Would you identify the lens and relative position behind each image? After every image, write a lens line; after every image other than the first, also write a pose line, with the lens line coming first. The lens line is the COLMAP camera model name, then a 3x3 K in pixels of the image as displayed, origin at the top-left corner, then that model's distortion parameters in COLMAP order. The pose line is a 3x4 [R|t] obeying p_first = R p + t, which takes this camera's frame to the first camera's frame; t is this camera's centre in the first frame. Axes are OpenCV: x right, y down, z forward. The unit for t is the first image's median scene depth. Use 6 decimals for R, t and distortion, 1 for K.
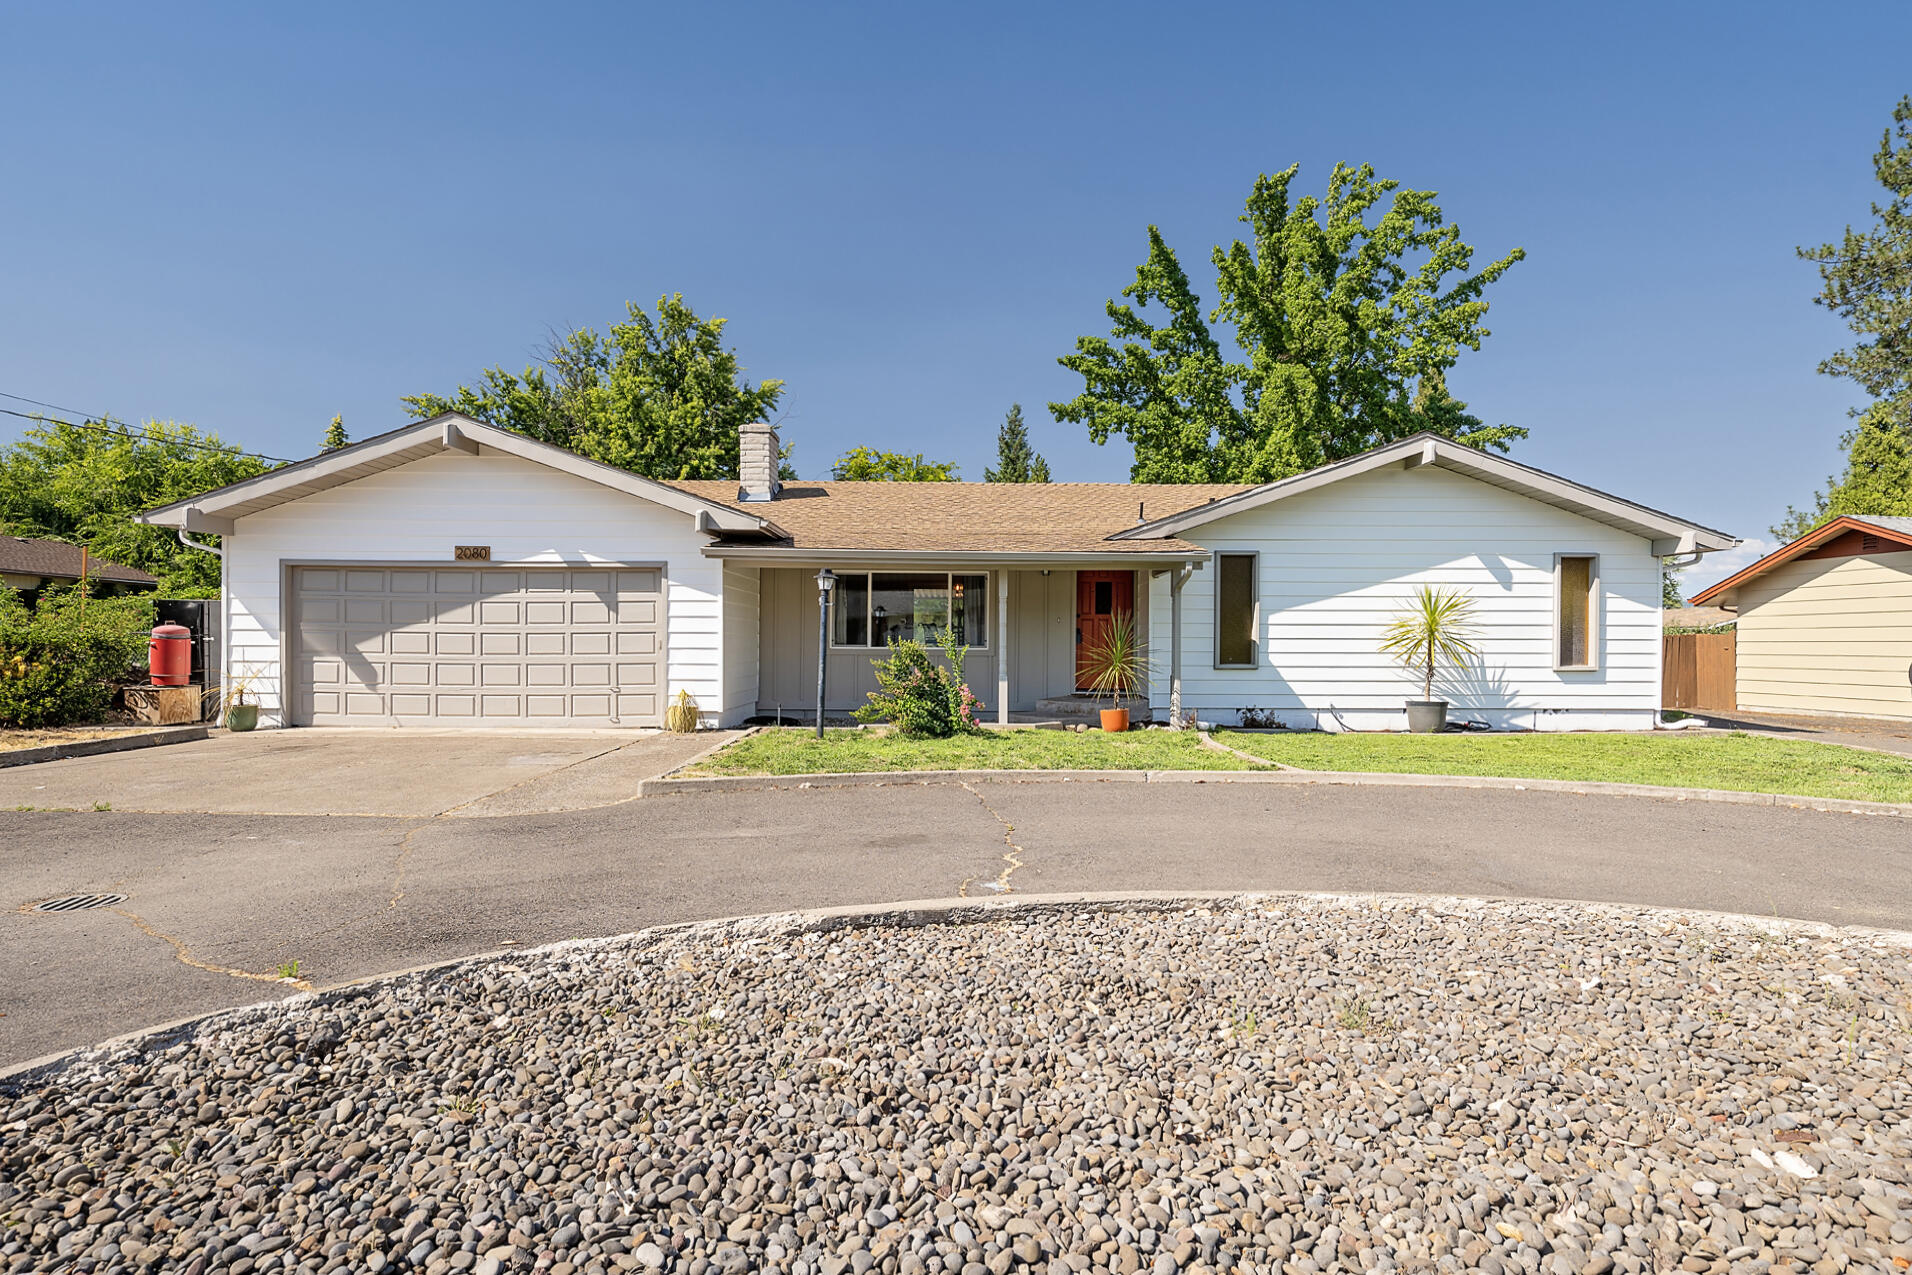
lens RADIAL K [[1007.5, 0, 976.5], [0, 1007.5, 644.5], [0, 0, 1]] dist [-0.001913, -0.000470]
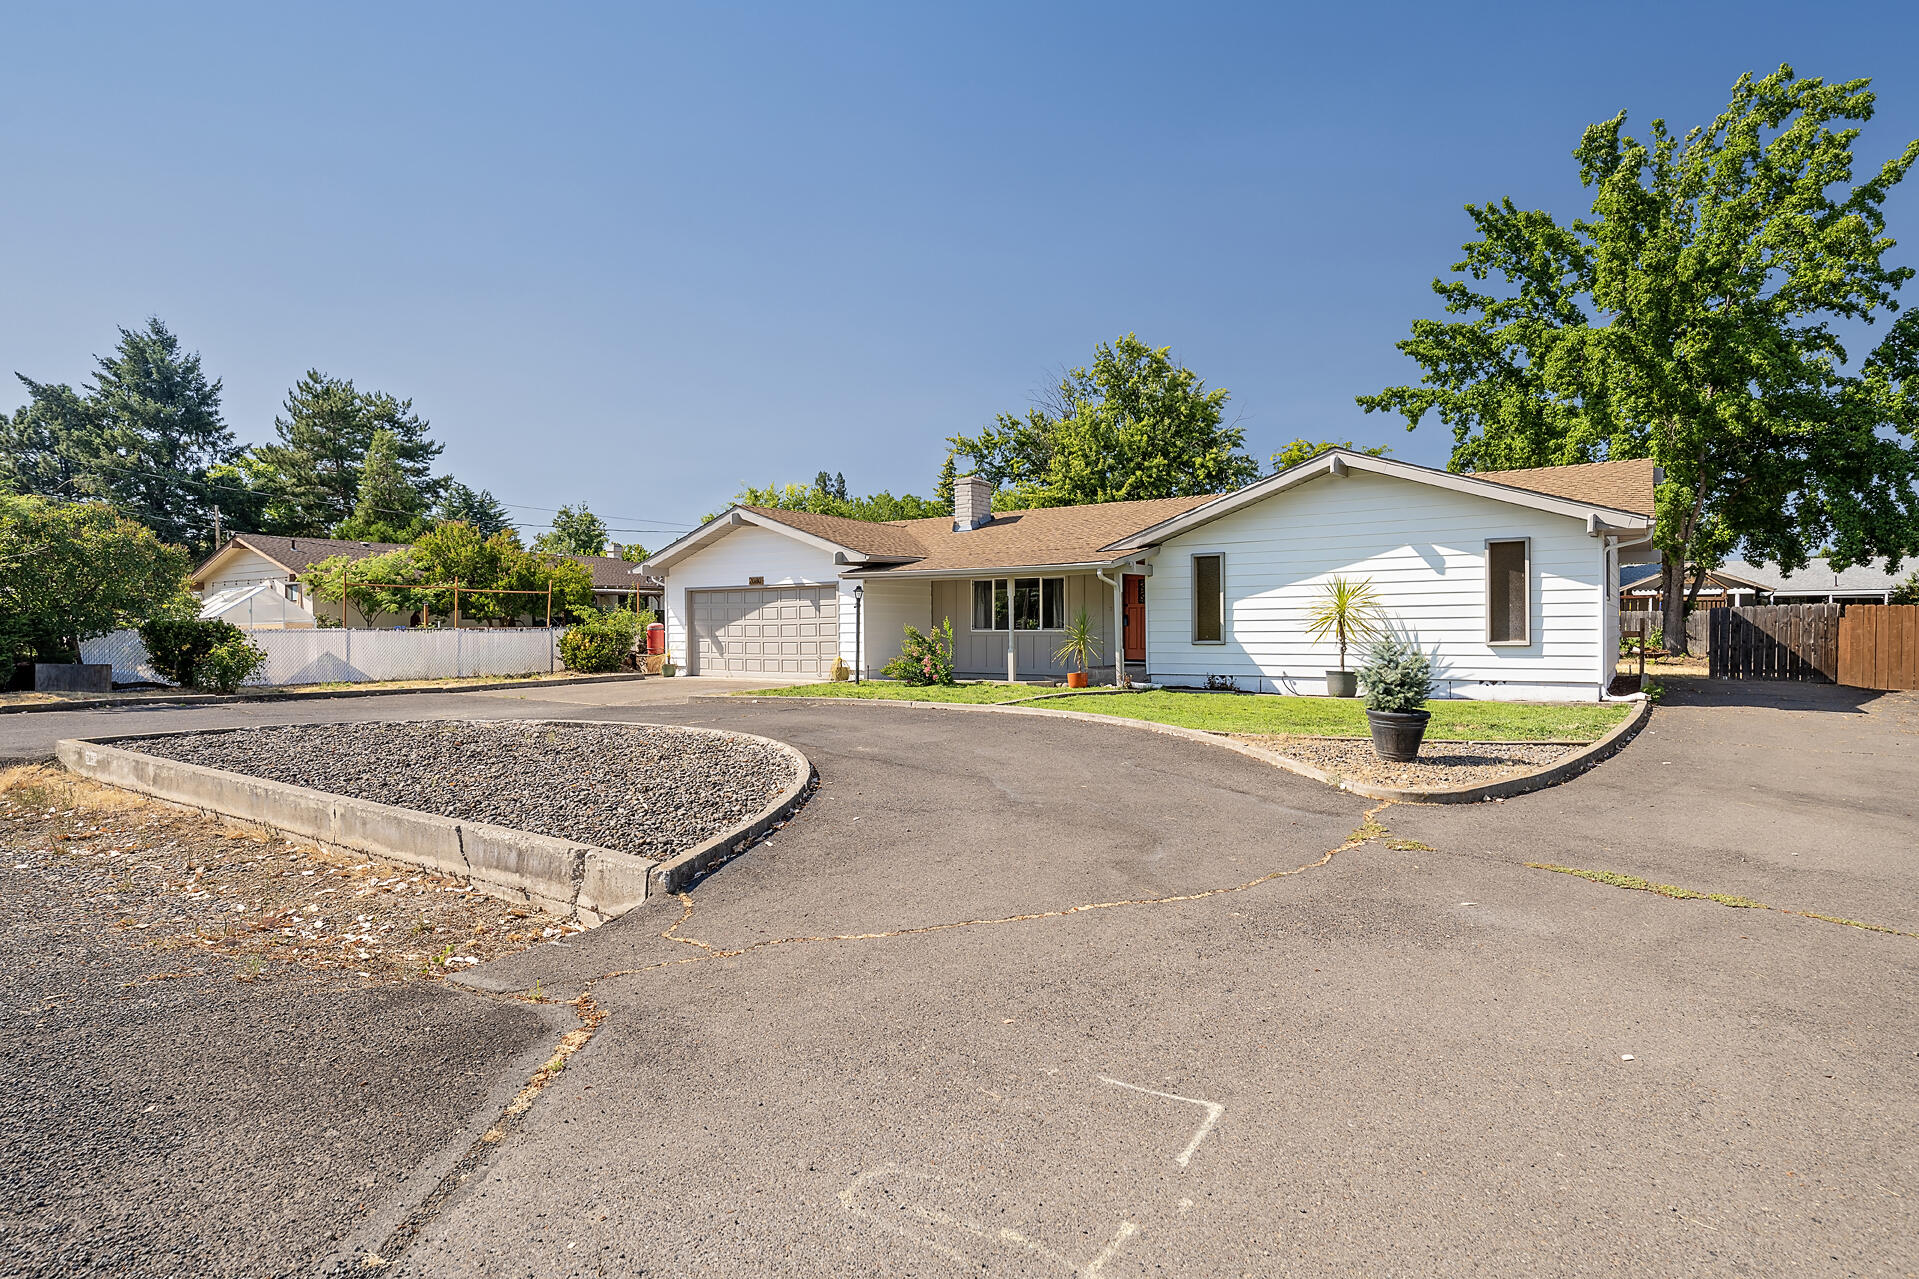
lens RADIAL K [[962.1, 0, 959.5], [0, 962.1, 639.5], [0, 0, 1]] dist [0.000912, 0.000612]
pose [[0.828824, -0.004773, -0.559489, 0.689994], [0.012984, 0.999858, 0.010705, 0.000526], [0.559359, -0.016137, 0.828768, -0.200634]]
